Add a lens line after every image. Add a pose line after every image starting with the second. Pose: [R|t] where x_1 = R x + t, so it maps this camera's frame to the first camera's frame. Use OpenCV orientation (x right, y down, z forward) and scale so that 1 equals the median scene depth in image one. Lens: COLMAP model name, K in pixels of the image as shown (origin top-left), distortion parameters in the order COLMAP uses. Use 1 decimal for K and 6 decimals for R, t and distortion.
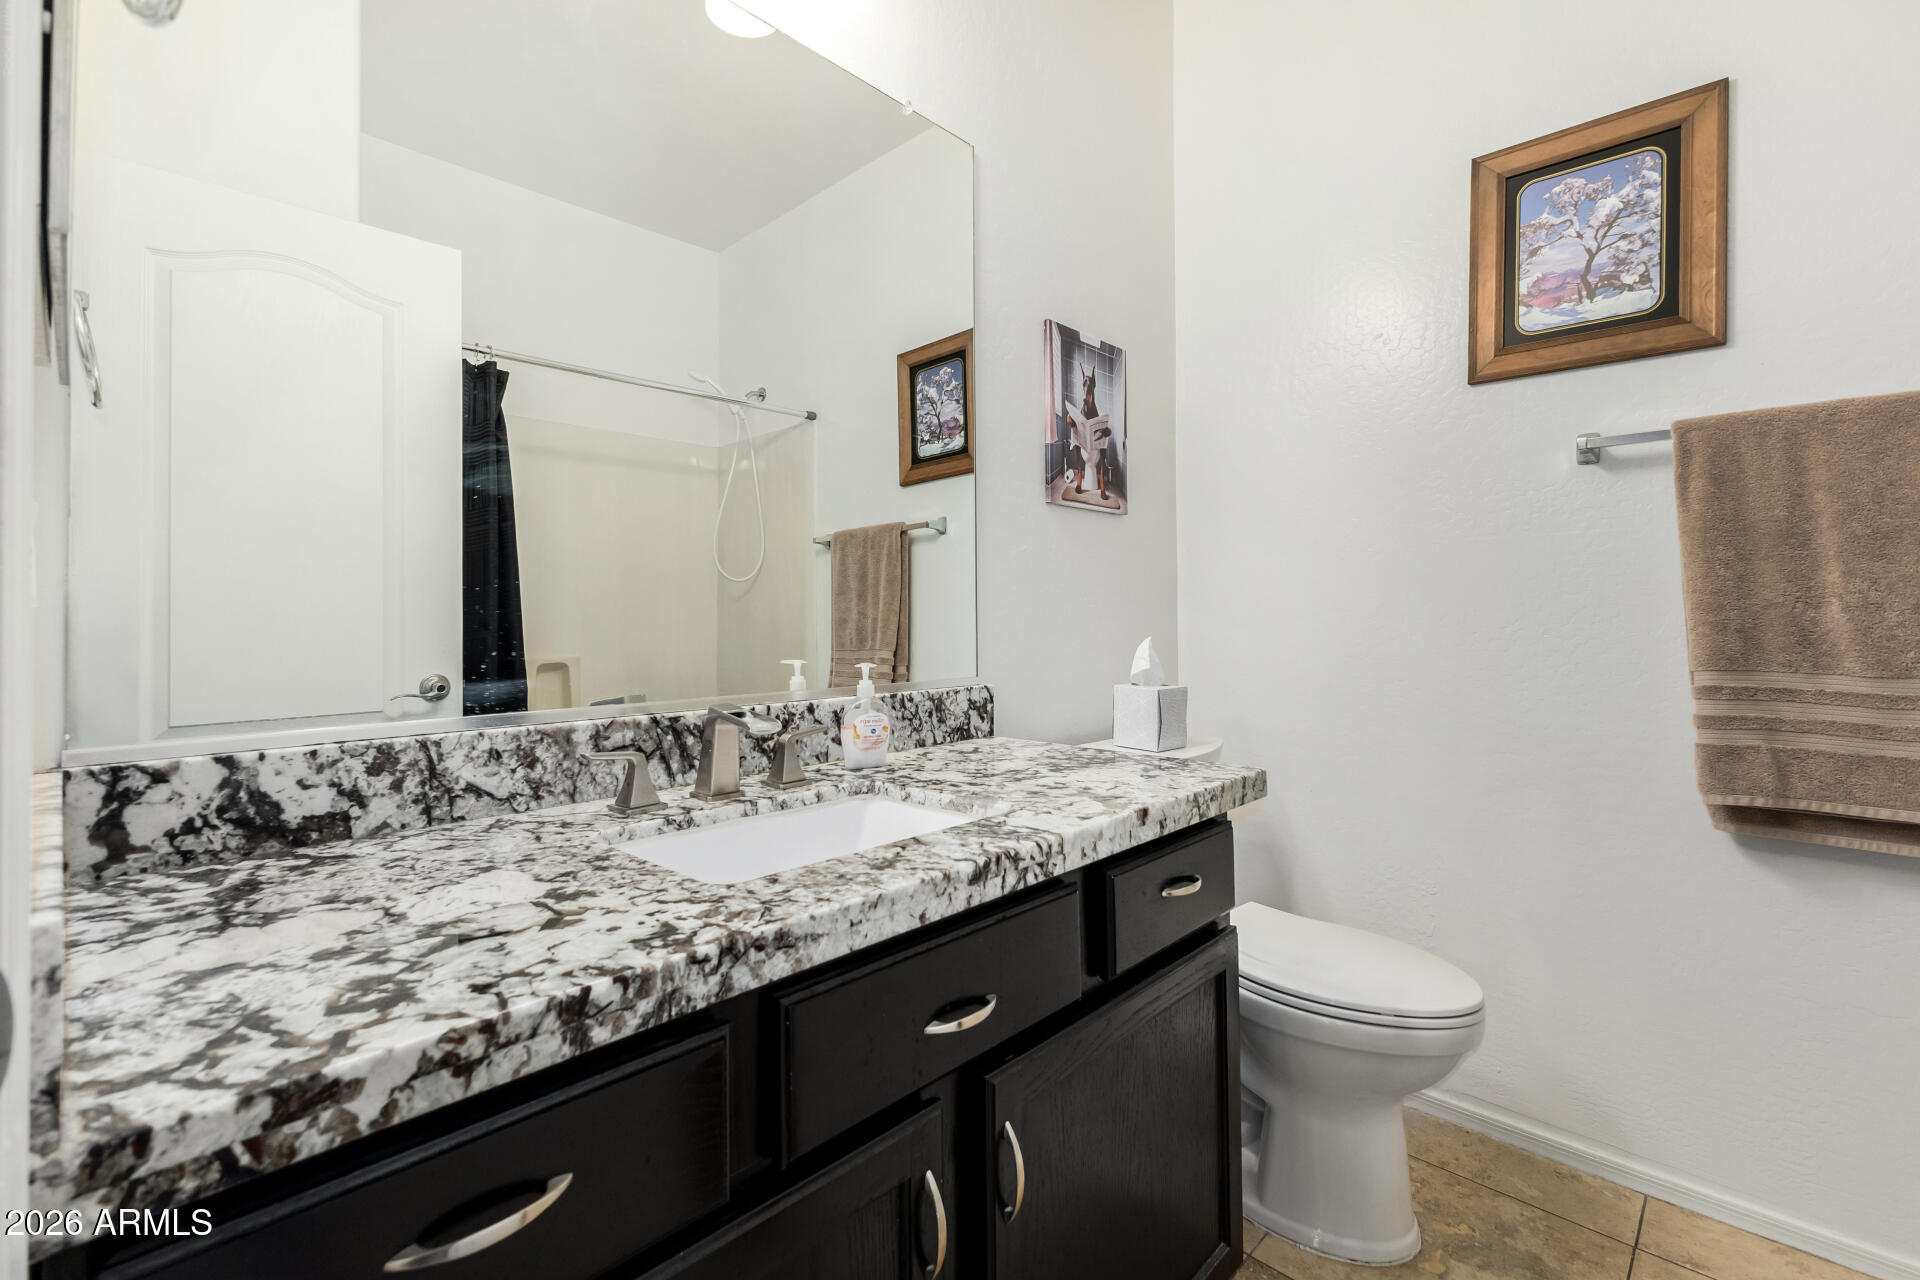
lens RADIAL K [[851.9, 0, 960.3], [0, 851.9, 598.2], [0, 0, 1]] dist [0.000778, -0.000093]
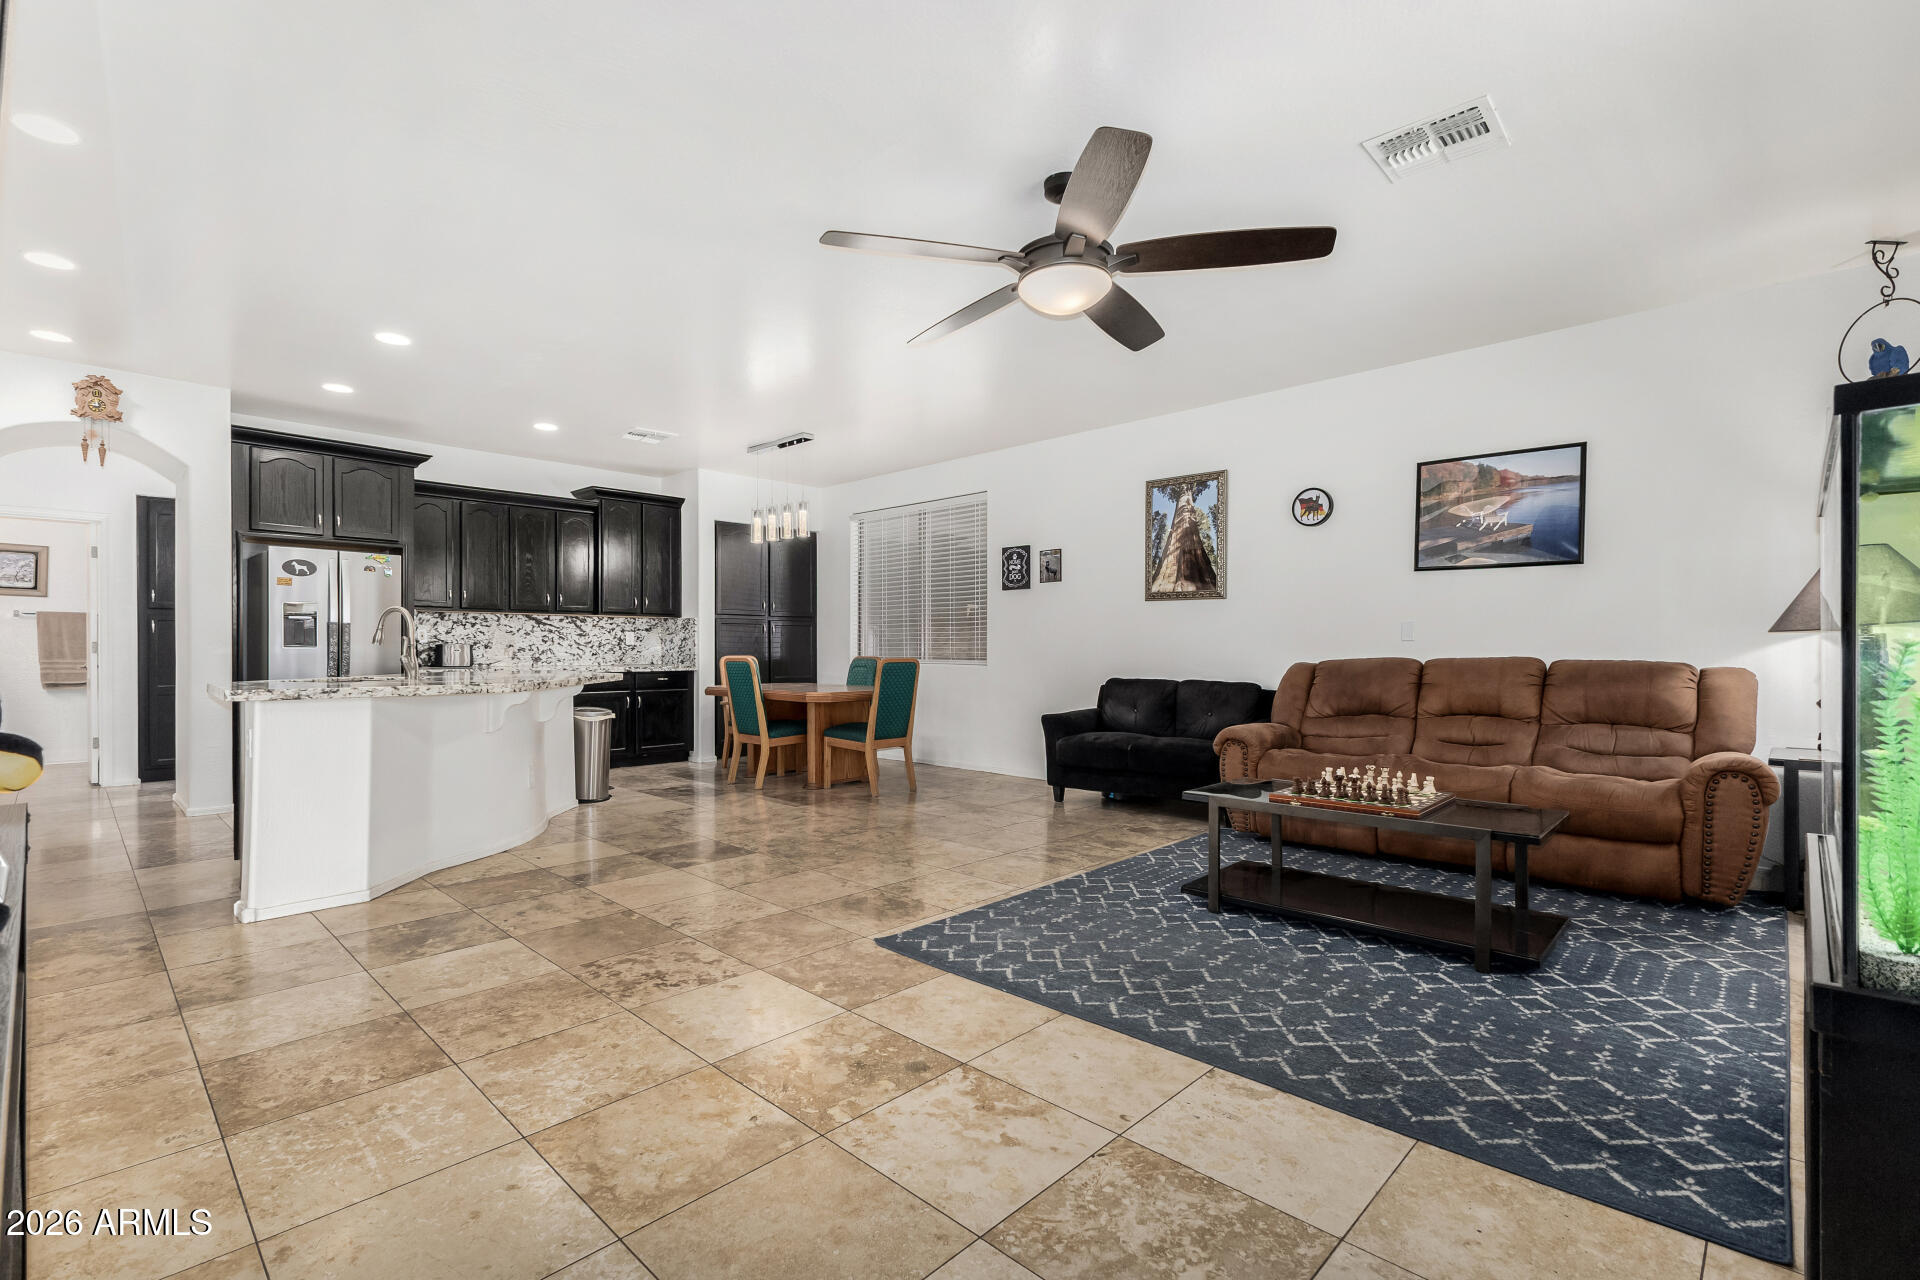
lens RADIAL K [[859.1, 0, 934.0], [0, 859.1, 657.7], [0, 0, 1]] dist [0.002361, -0.000243]
pose [[0.010428, 0.002831, 0.999942, -4.385301], [-0.022188, 0.999750, -0.002599, -0.032349], [-0.999699, -0.022160, 0.010488, -4.565897]]
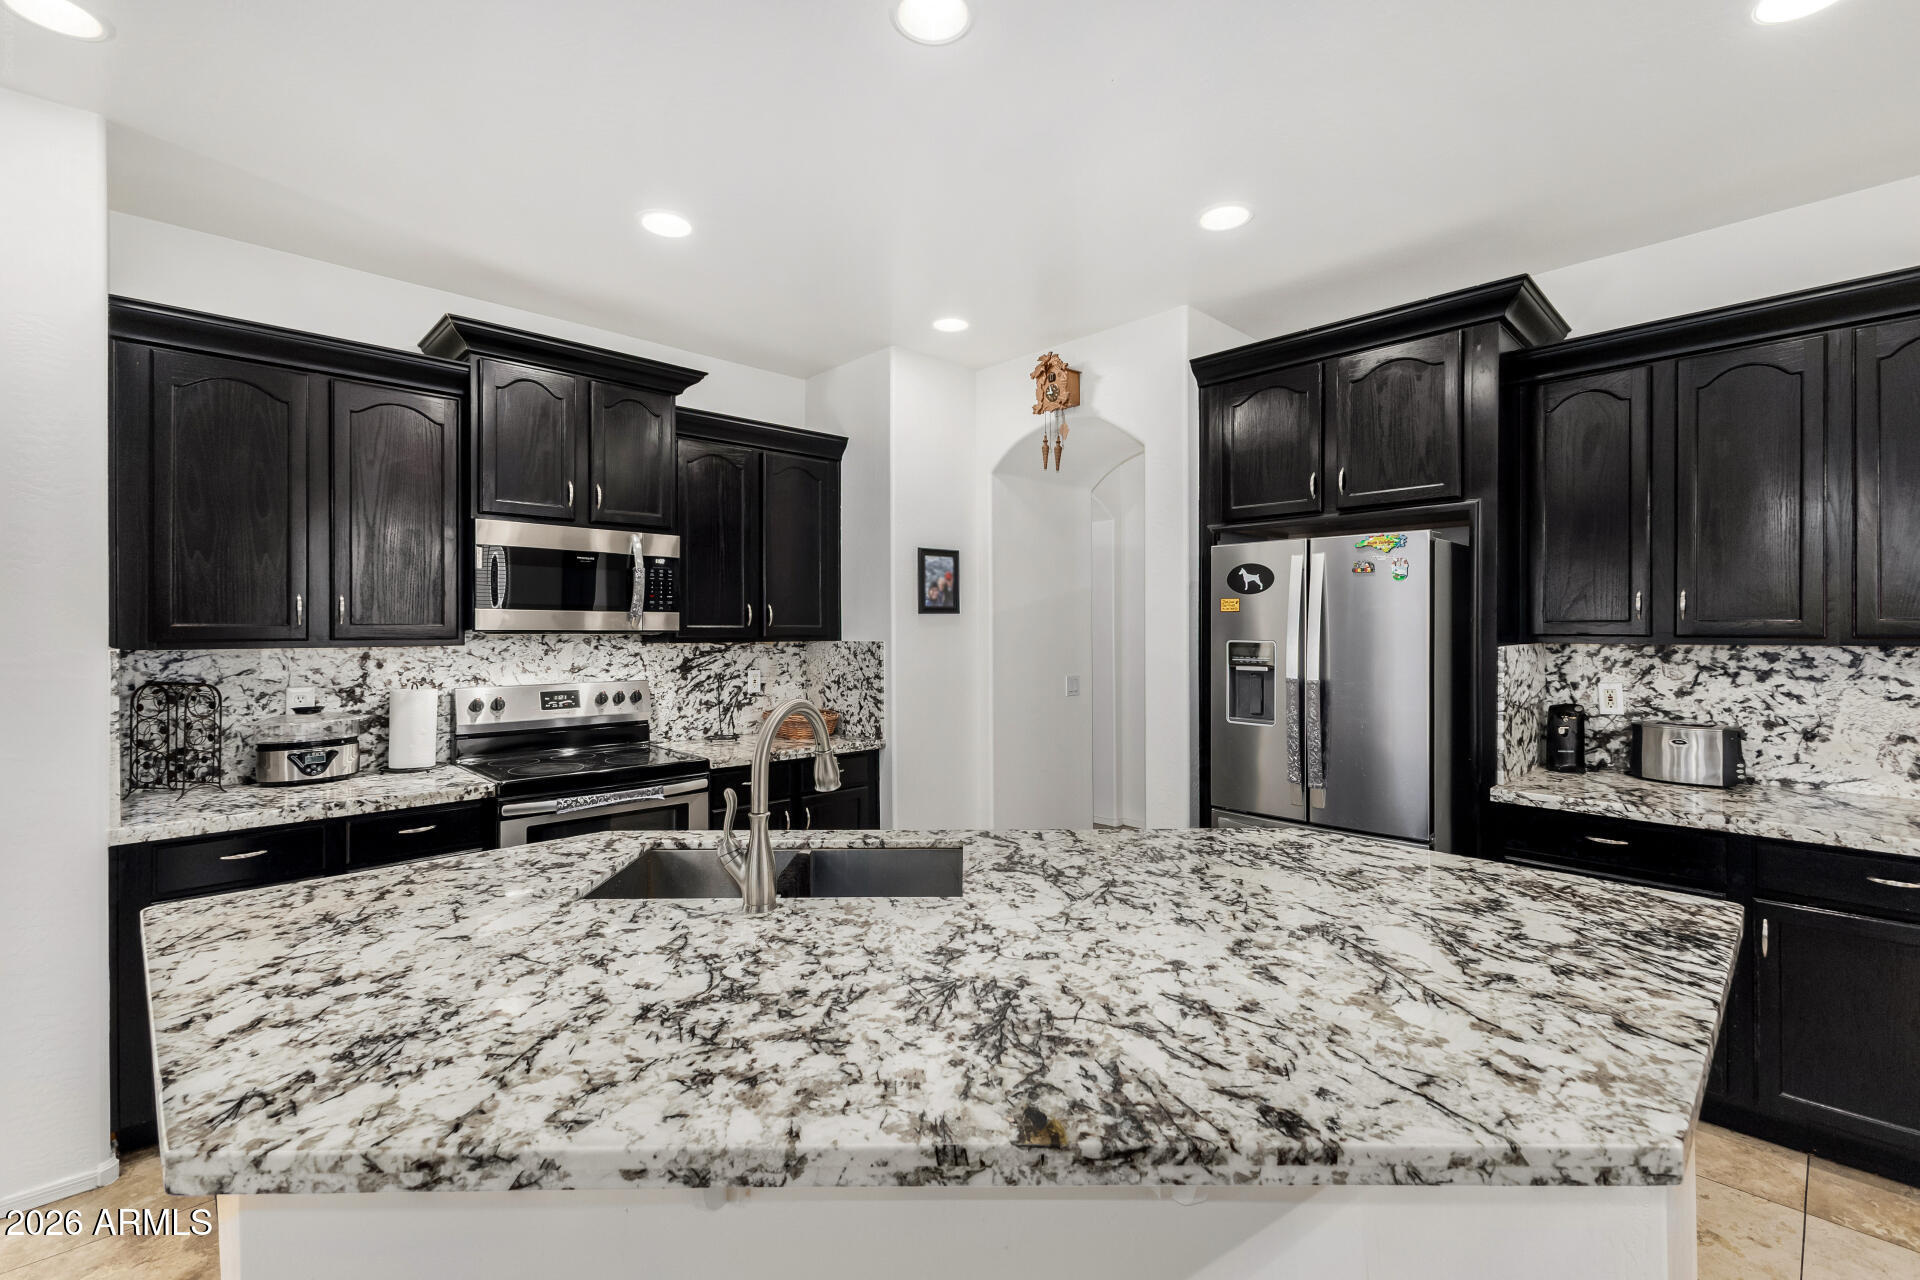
lens RADIAL K [[830.7, 0, 964.4], [0, 830.7, 631.0], [0, 0, 1]] dist [0.011607, 0.000151]
pose [[0.999210, 0.010068, -0.038443, -1.149220], [-0.009265, 0.999736, 0.021018, -0.293592], [0.038645, -0.020645, 0.999040, -3.754666]]
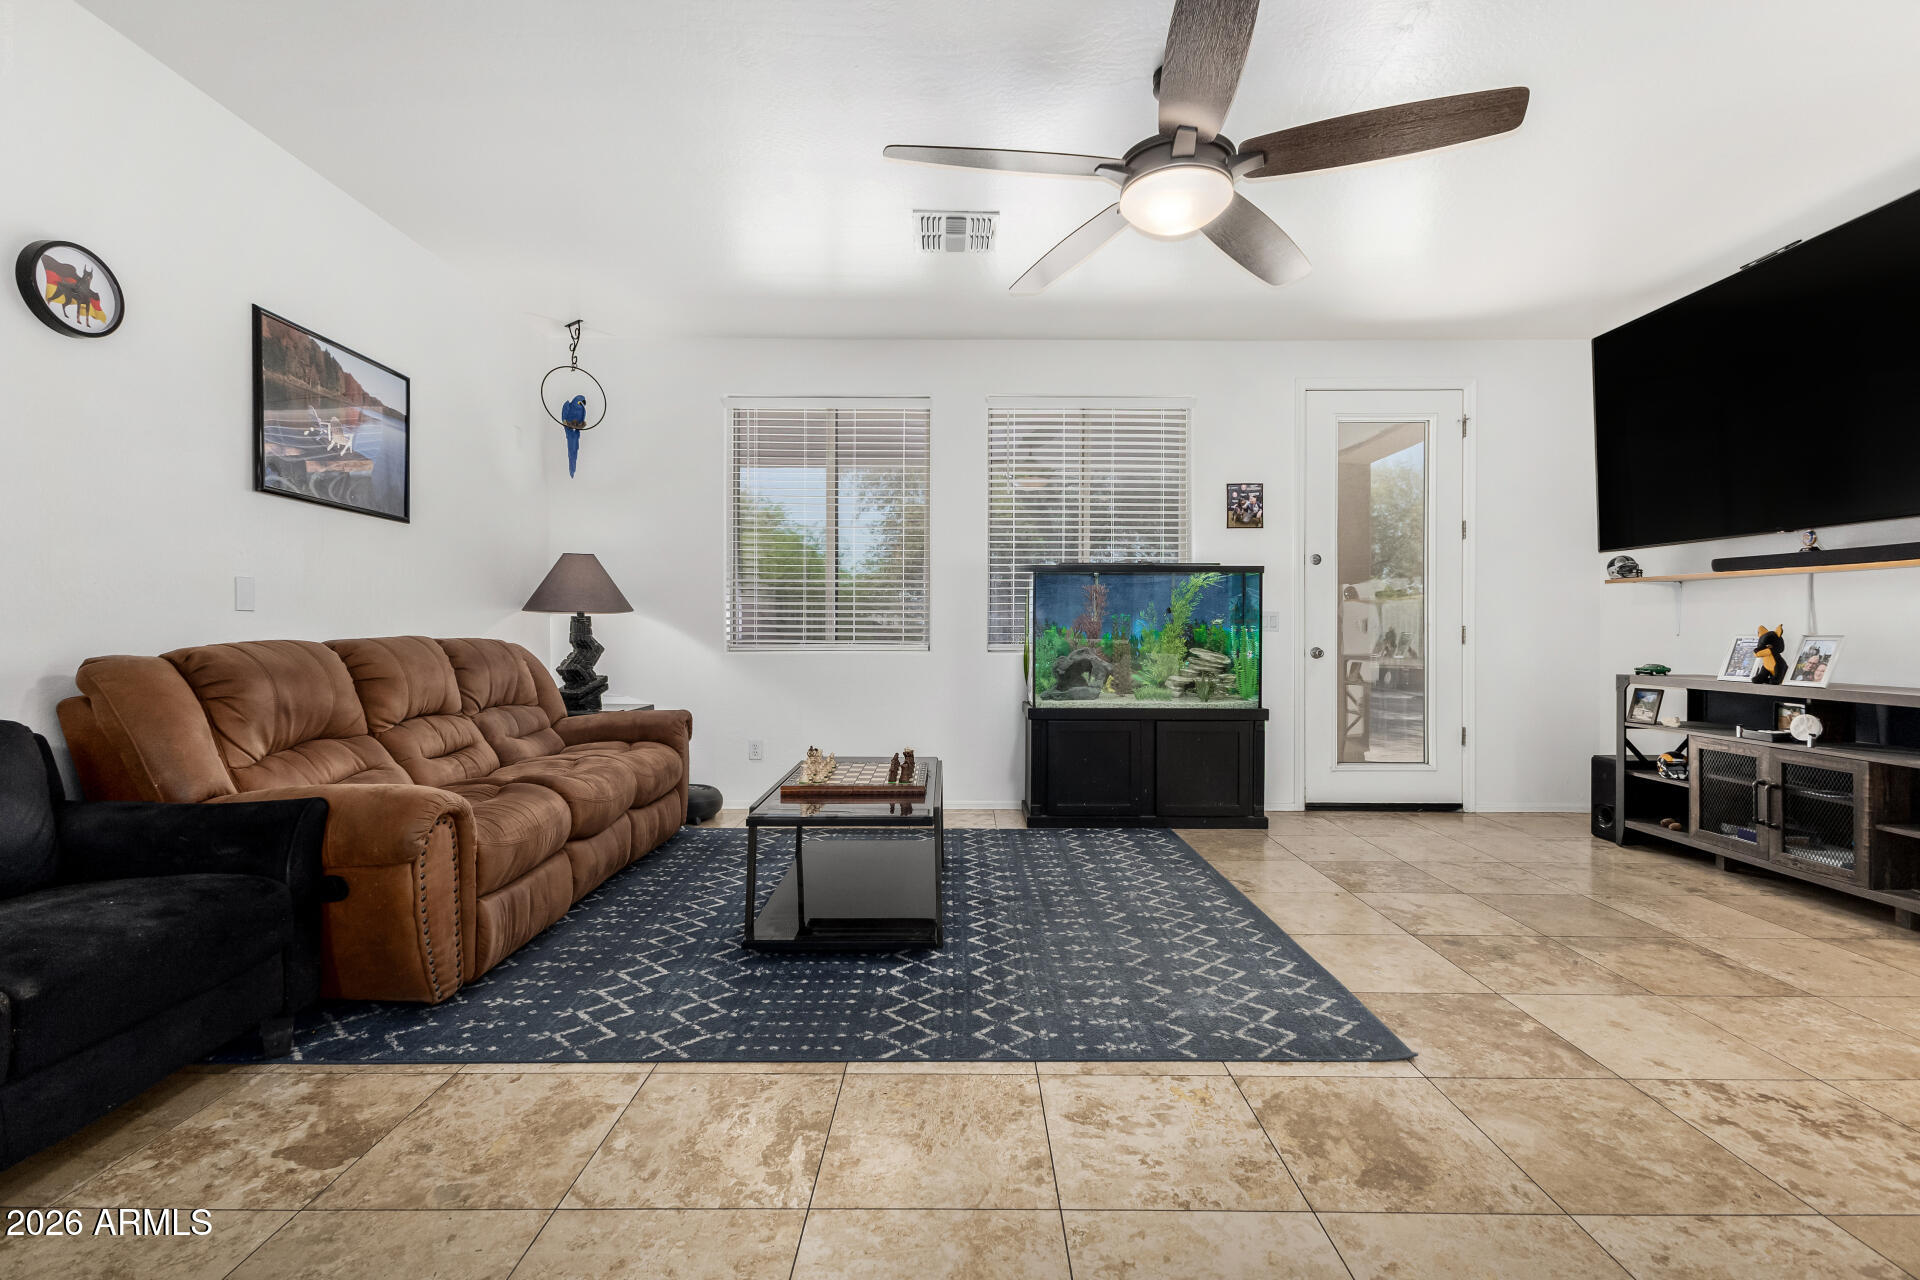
lens RADIAL K [[830.7, 0, 964.4], [0, 830.7, 631.0], [0, 0, 1]] dist [0.011607, 0.000151]
pose [[-0.721737, 0.013421, -0.692037, -0.739775], [0.021556, 0.999763, -0.003093, -0.063679], [0.691831, -0.017150, -0.721856, -3.909519]]
